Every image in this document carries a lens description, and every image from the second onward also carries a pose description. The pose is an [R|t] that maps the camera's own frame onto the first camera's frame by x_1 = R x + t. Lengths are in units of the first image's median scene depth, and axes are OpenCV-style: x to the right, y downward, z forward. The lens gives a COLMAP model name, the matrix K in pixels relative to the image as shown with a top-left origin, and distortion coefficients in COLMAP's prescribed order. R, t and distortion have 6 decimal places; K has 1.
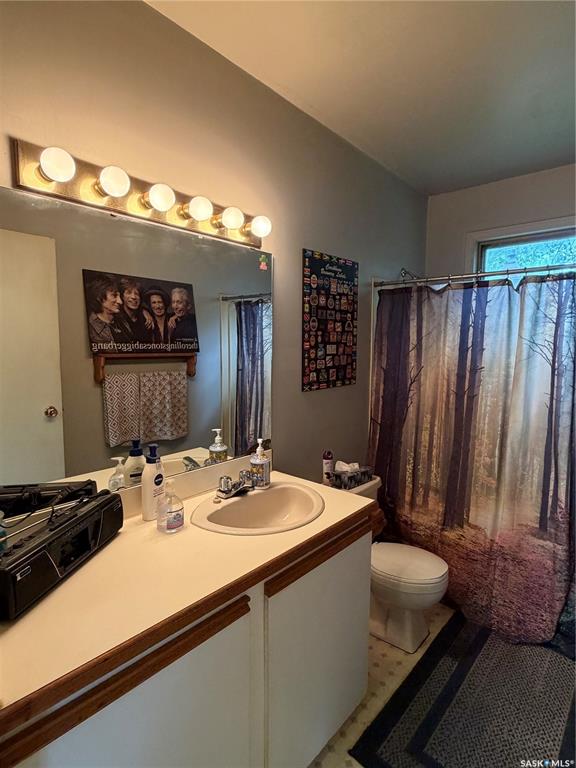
lens RADIAL K [[377.1, 0, 288.5], [0, 377.1, 383.3], [0, 0, 1]] dist [0.001664, -0.001180]
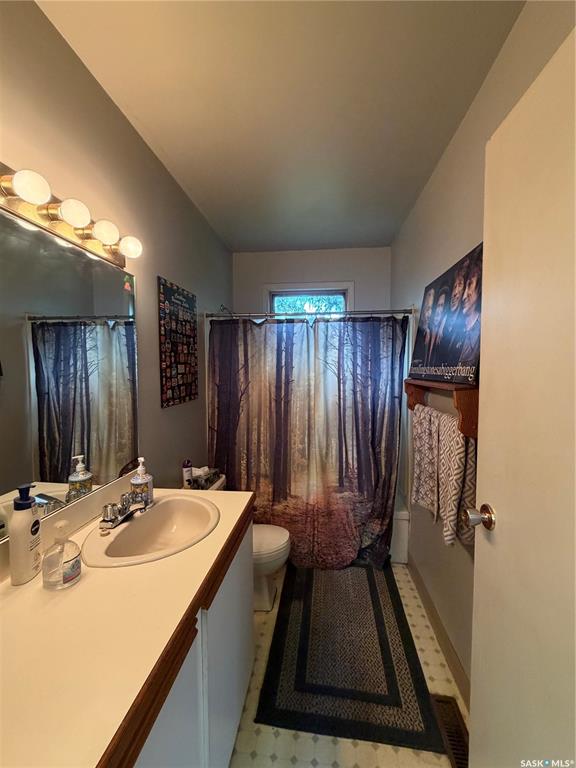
lens RADIAL K [[305.6, 0, 287.9], [0, 305.6, 383.6], [0, 0, 1]] dist [0.000577, -0.000360]
pose [[0.832107, -0.041060, 0.553094, -0.135268], [0.067992, 0.997286, -0.028255, 0.001259], [-0.550432, 0.061117, 0.832640, 0.074016]]
